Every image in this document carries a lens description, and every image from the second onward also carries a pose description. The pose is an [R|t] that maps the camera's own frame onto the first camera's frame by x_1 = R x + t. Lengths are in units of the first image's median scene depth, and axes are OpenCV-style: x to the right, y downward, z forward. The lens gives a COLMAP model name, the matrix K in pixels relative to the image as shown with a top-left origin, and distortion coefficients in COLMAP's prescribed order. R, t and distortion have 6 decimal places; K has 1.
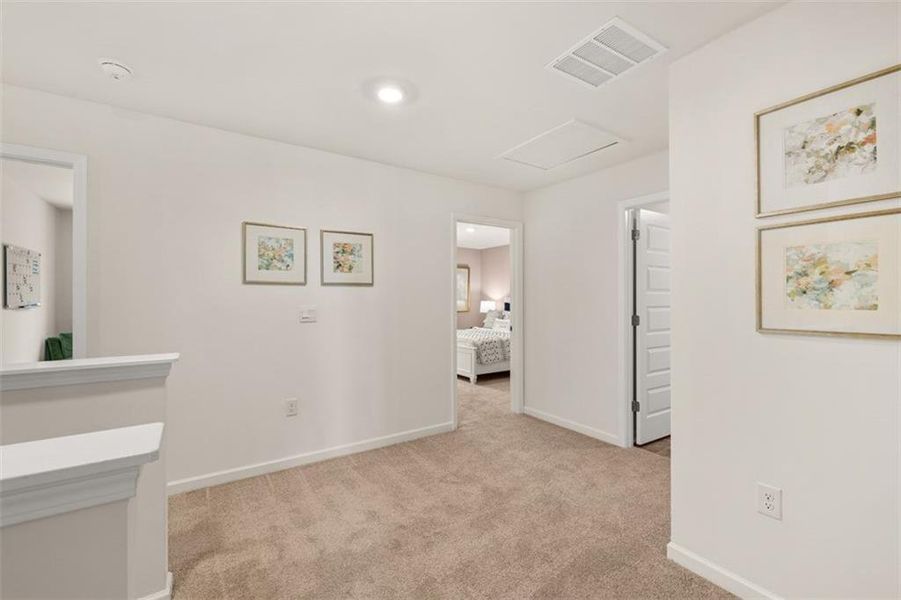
lens RADIAL K [[383.4, 0, 447.8], [0, 383.4, 298.6], [0, 0, 1]] dist [0.001983, -0.000033]
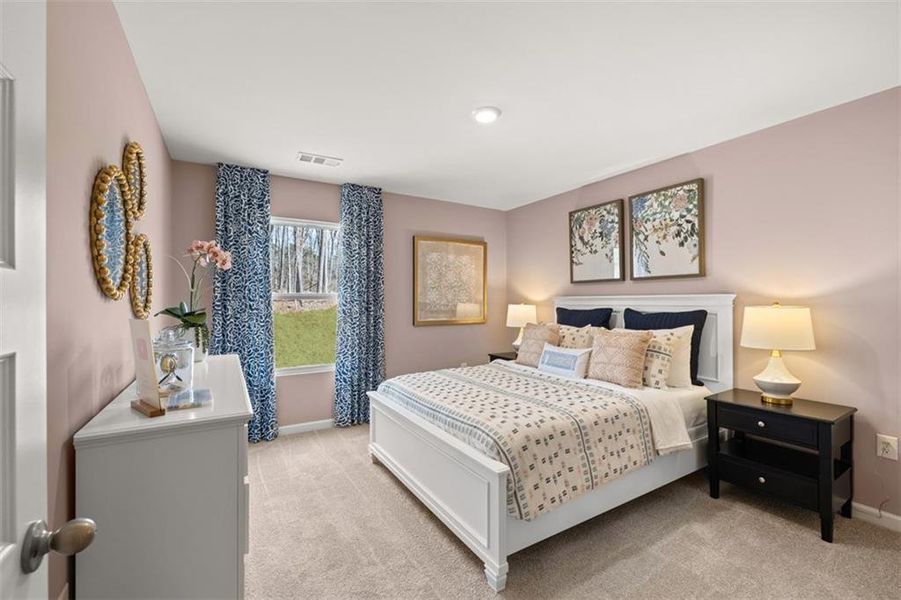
lens RADIAL K [[383.4, 0, 452.5], [0, 383.4, 301.1], [0, 0, 1]] dist [0.001983, -0.000033]
pose [[0.999276, -0.002463, -0.037973, 0.035854], [0.002593, 0.999991, 0.003369, 0.000003], [0.037964, -0.003465, 0.999273, 0.564230]]
